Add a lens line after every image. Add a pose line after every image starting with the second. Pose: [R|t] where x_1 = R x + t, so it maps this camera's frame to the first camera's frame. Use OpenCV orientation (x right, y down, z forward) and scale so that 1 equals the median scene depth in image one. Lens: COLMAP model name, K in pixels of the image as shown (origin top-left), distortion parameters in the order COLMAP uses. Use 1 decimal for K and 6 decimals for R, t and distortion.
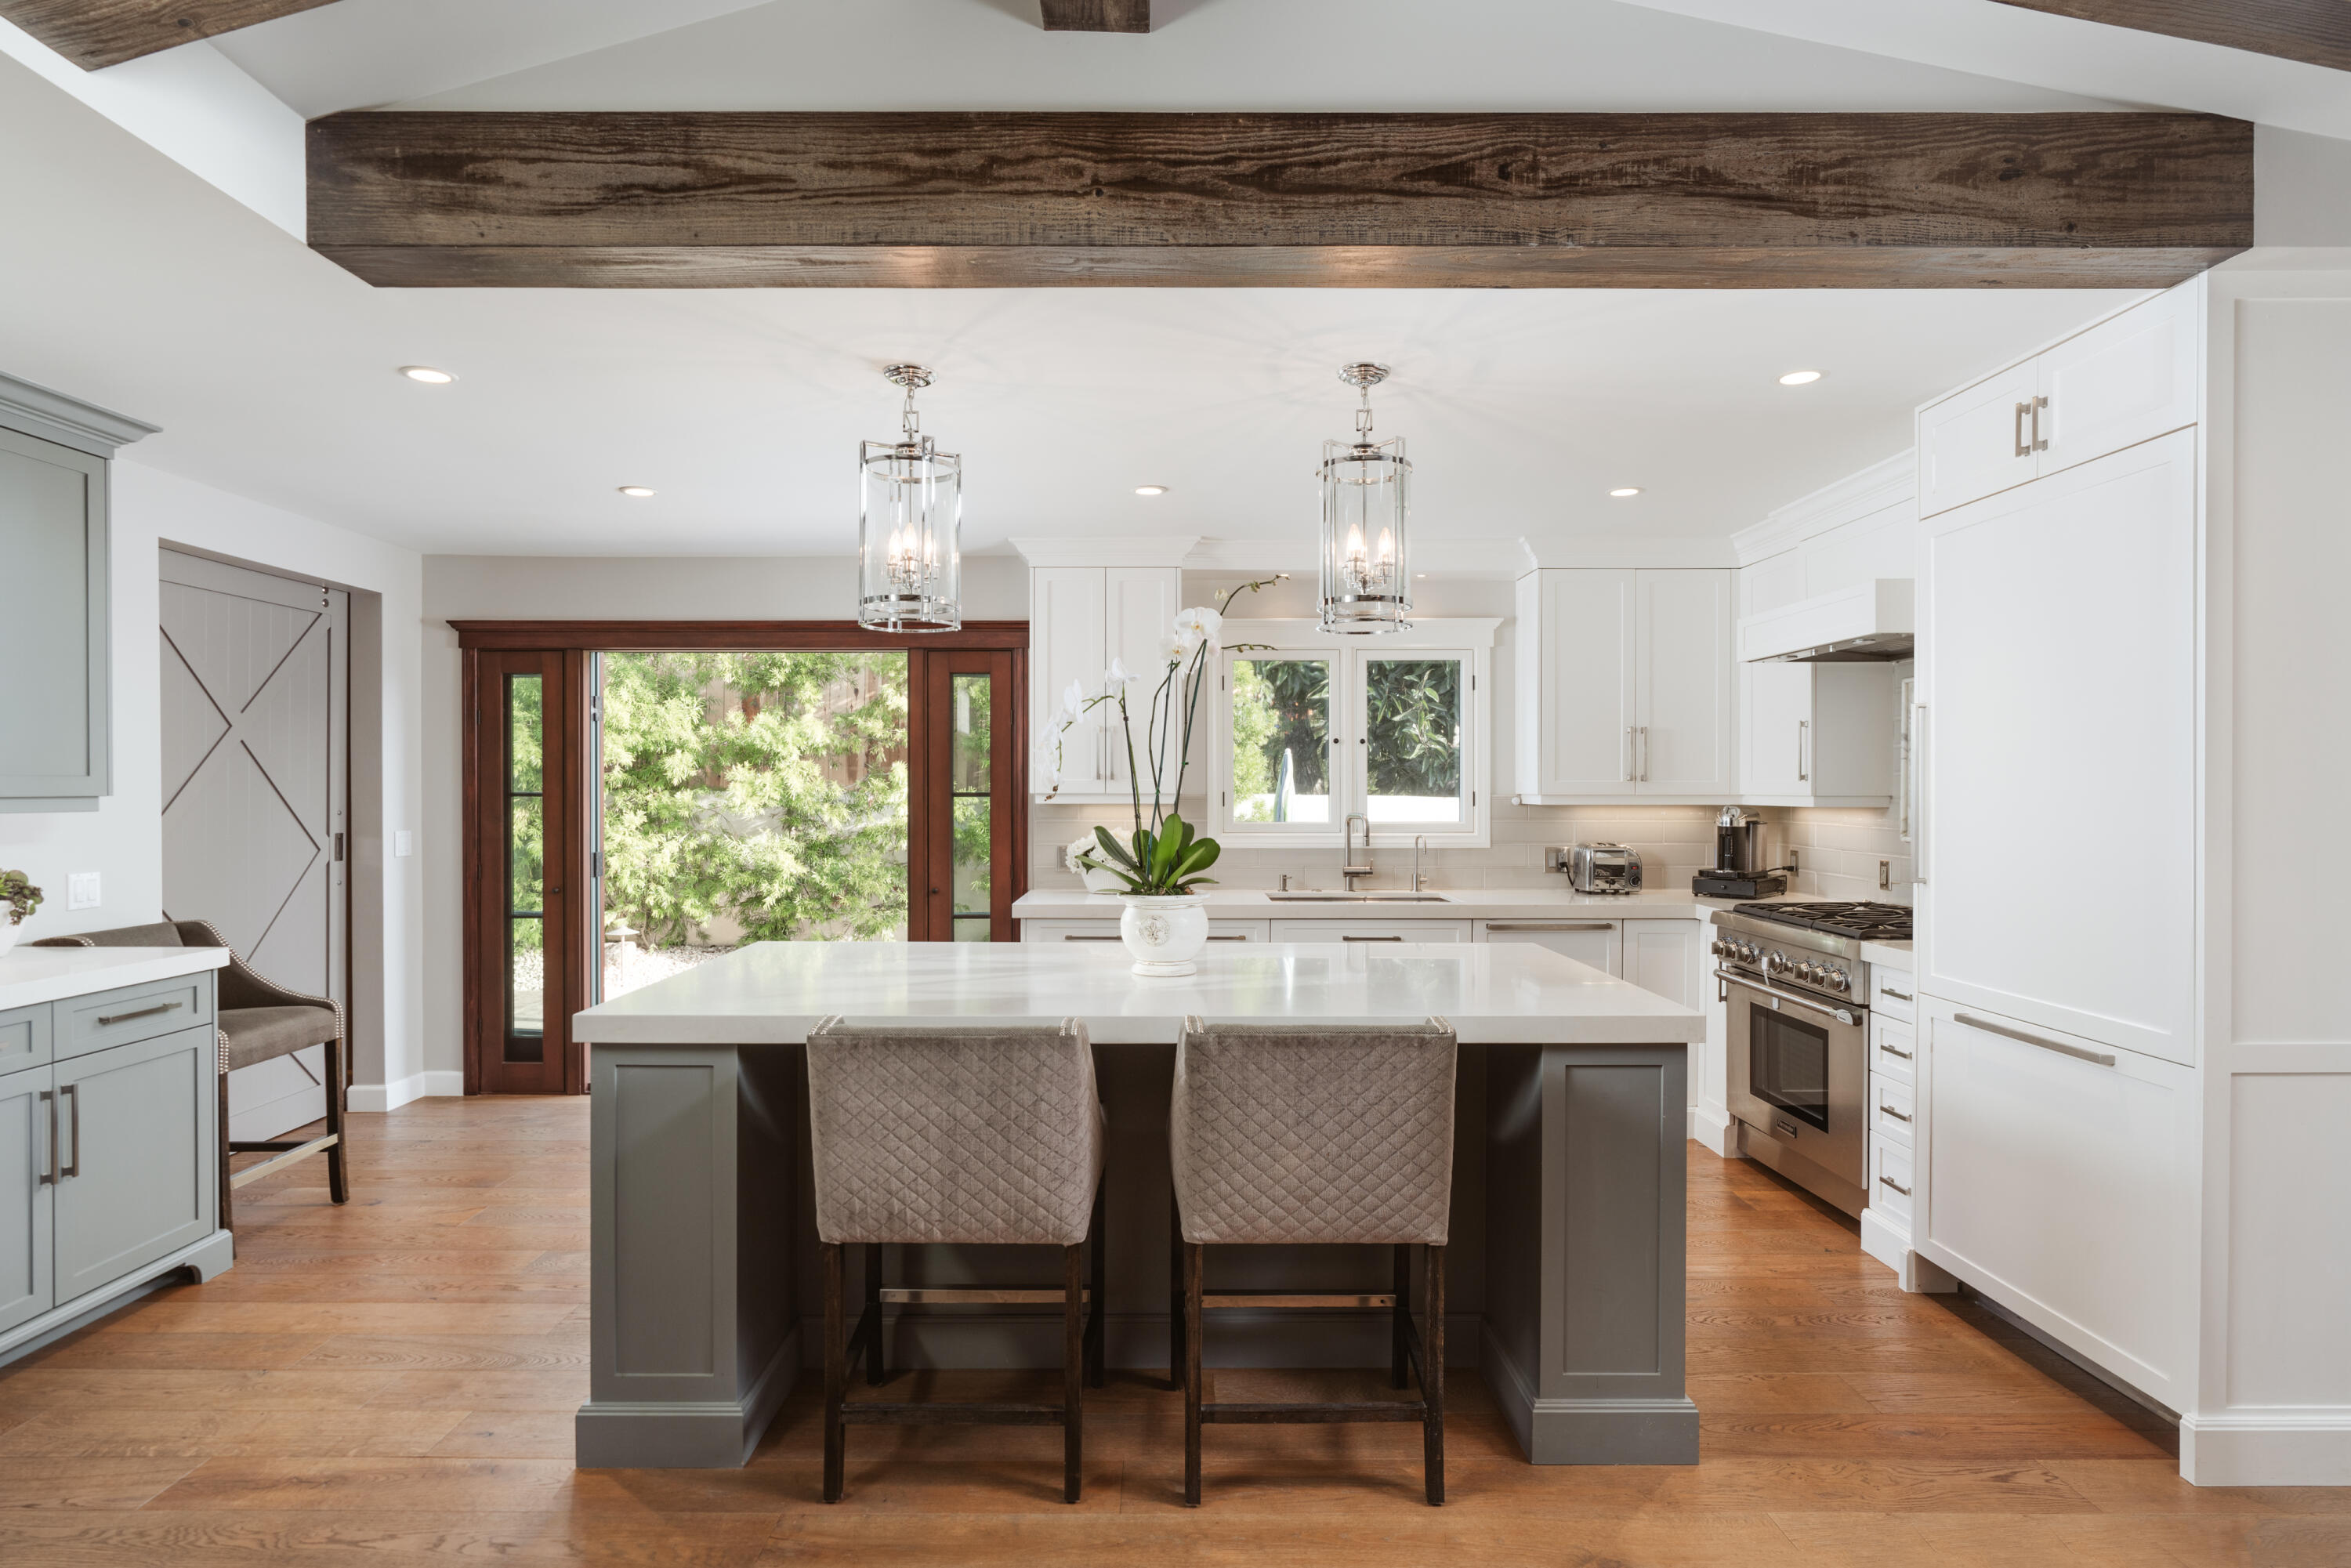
lens RADIAL K [[1198.0, 0, 1180.5], [0, 1198.0, 796.3], [0, 0, 1]] dist [-0.006241, 0.001557]
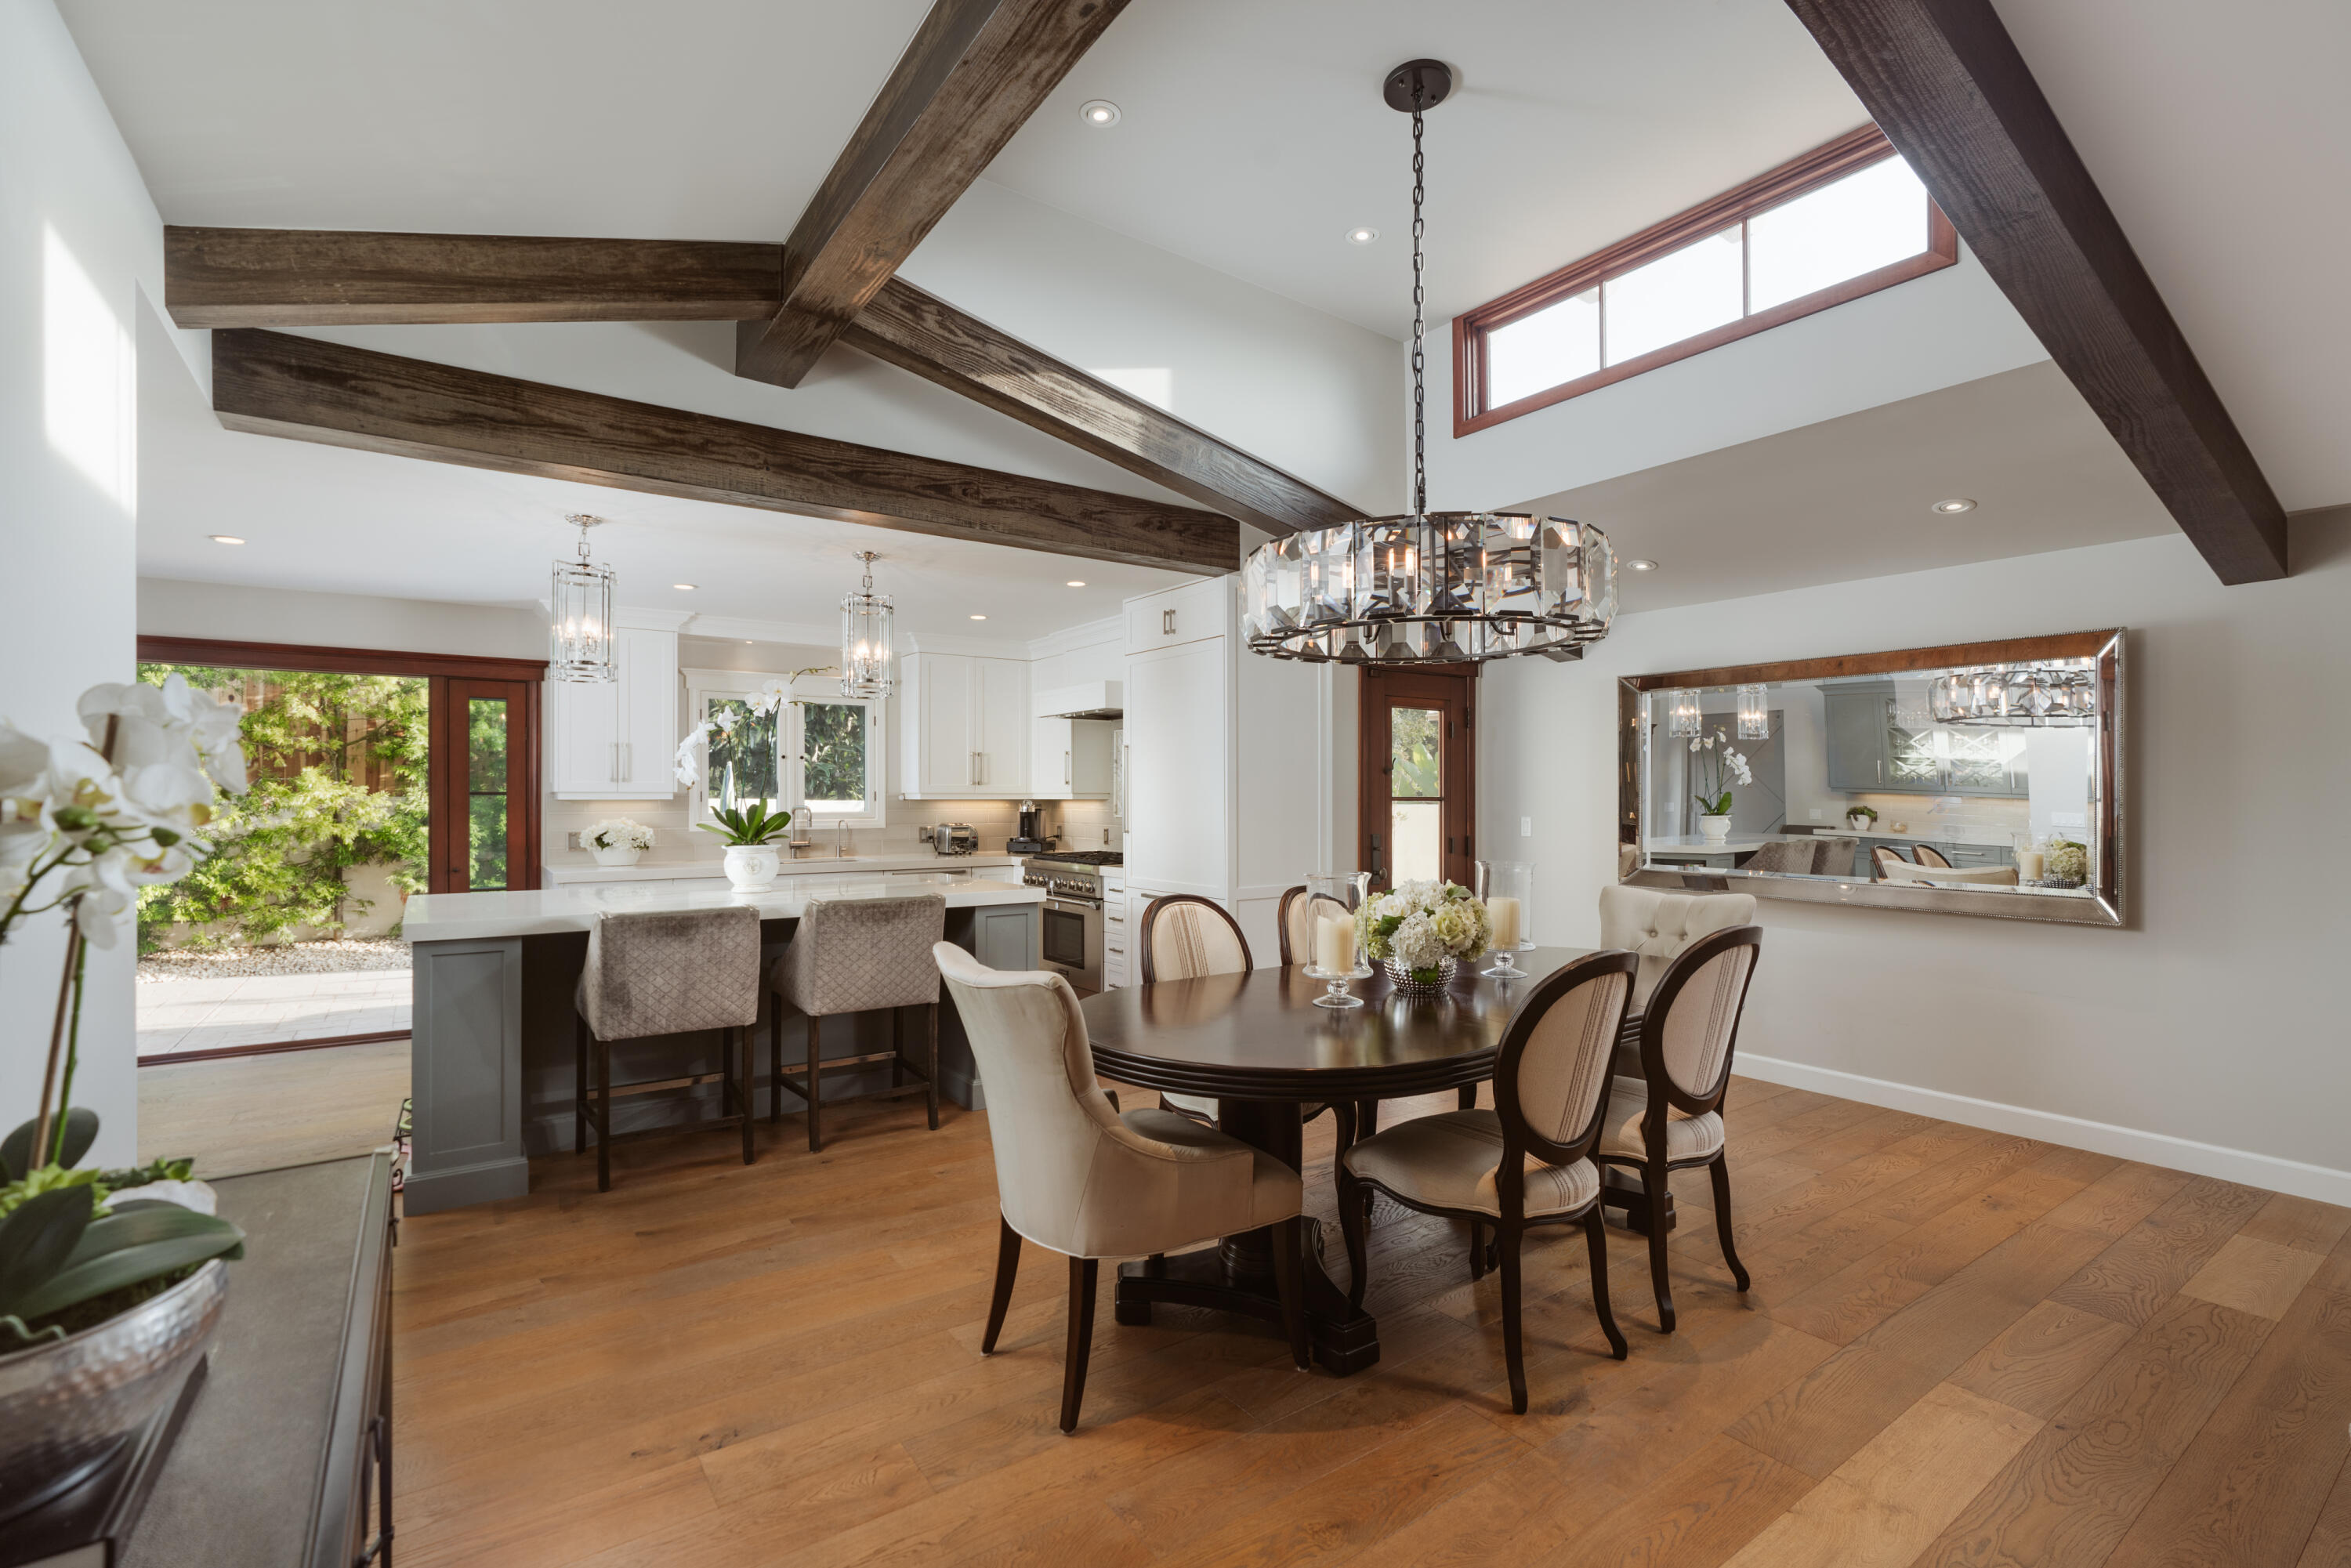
lens RADIAL K [[1007.2, 0, 1132.1], [0, 1007.2, 800.8], [0, 0, 1]] dist [-0.017375, 0.002292]
pose [[0.838600, -0.003145, 0.544739, -0.327576], [0.005533, 0.999981, -0.002745, 0.024094], [-0.544720, 0.005316, 0.838601, -0.474495]]
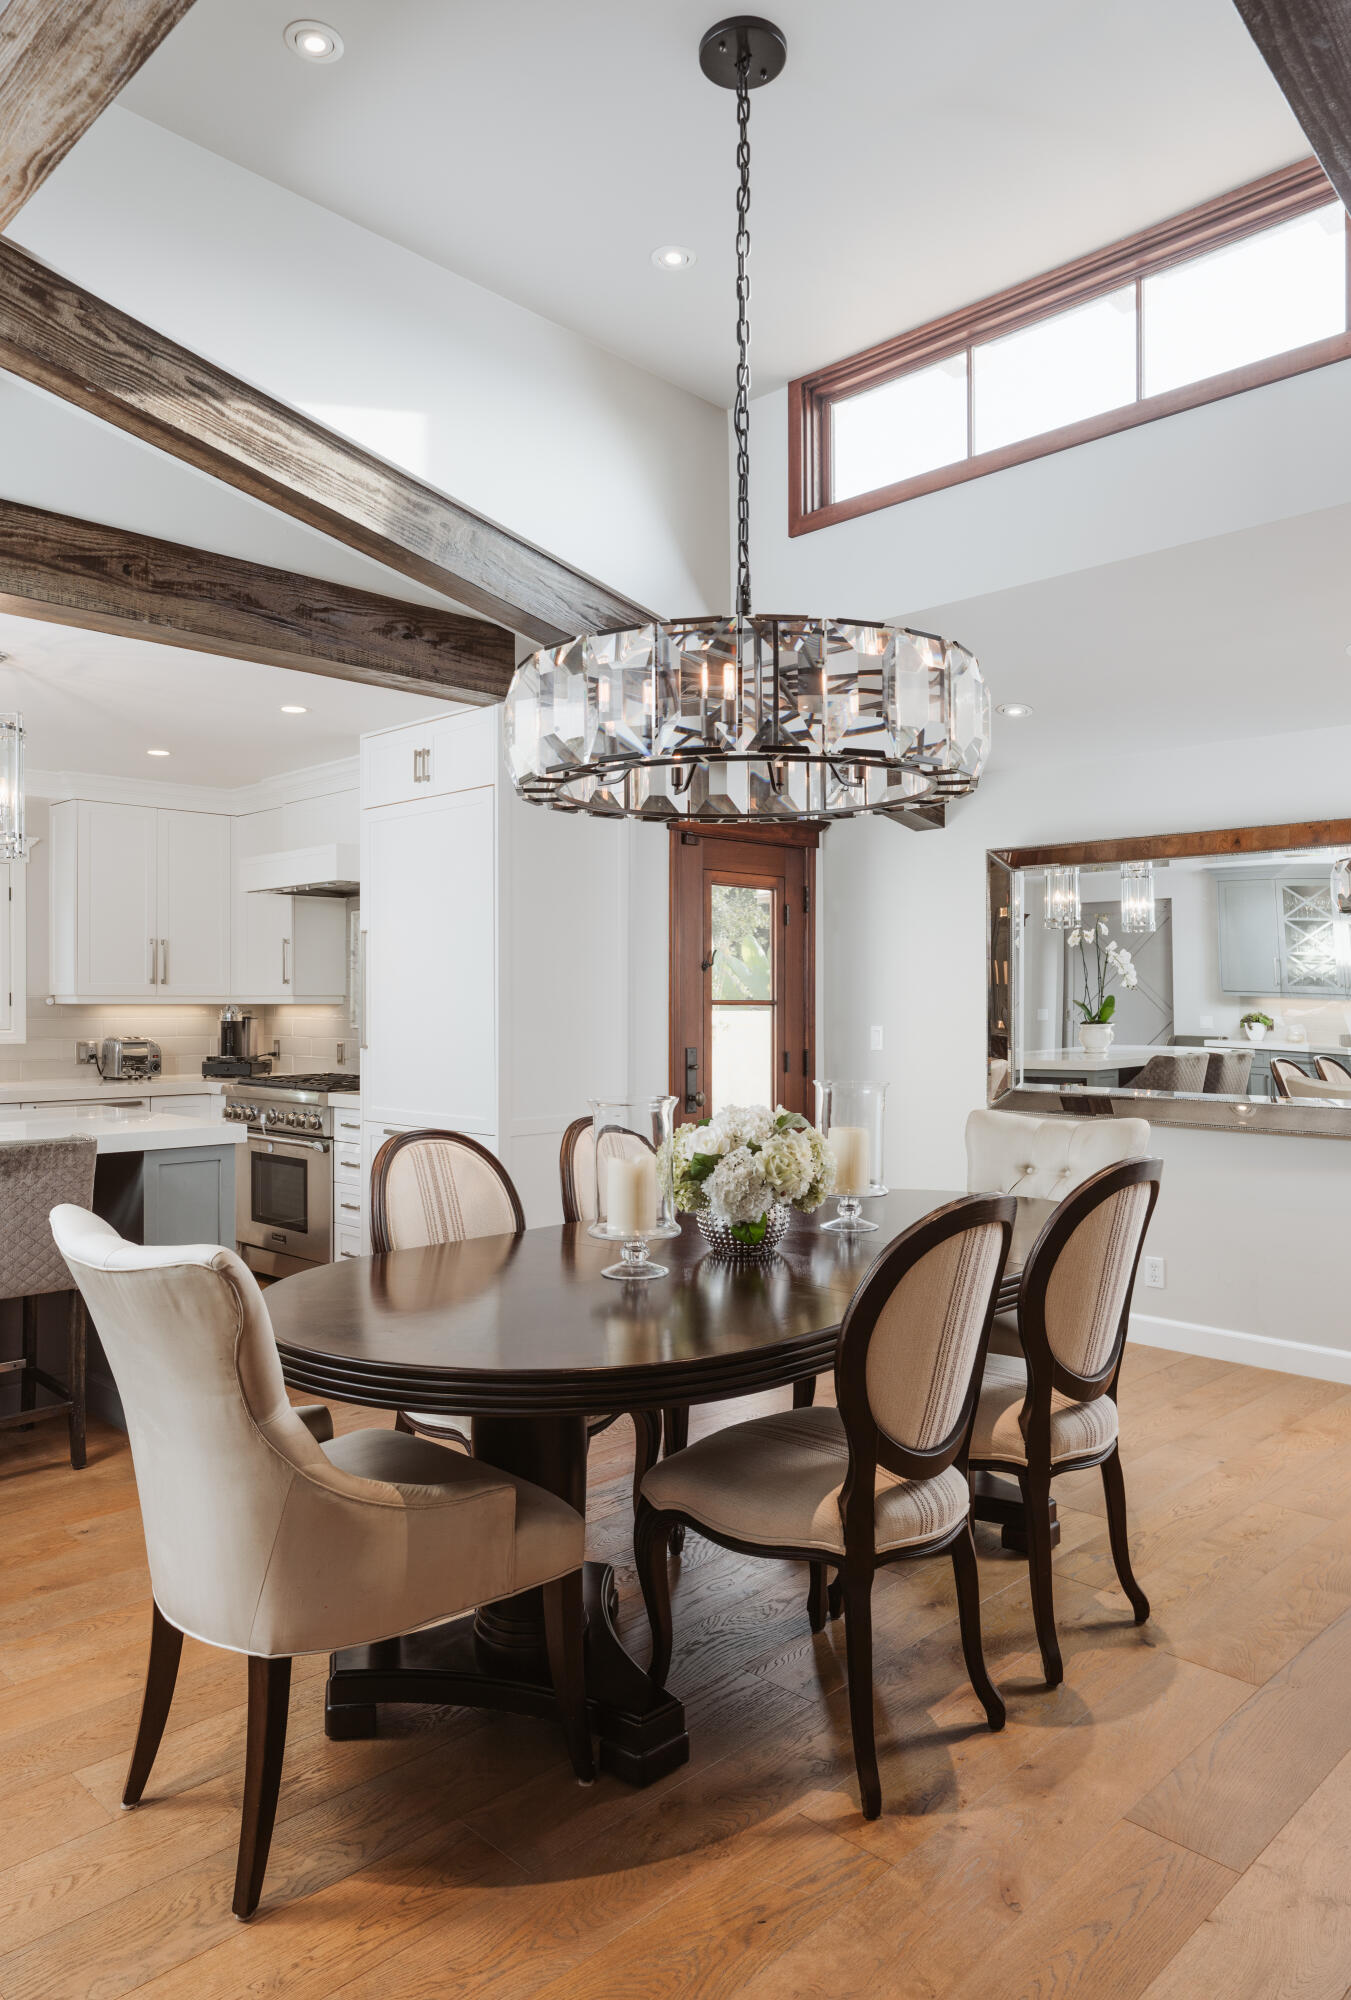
lens RADIAL K [[1291.2, 0, 614.4], [0, 1291.2, 1006.1], [0, 0, 1]] dist [-0.002630, -0.006460]
pose [[0.731820, -0.001240, 0.681497, -0.281282], [0.005722, 0.999974, -0.004326, 0.029815], [-0.681474, 0.007066, 0.731808, -0.440652]]
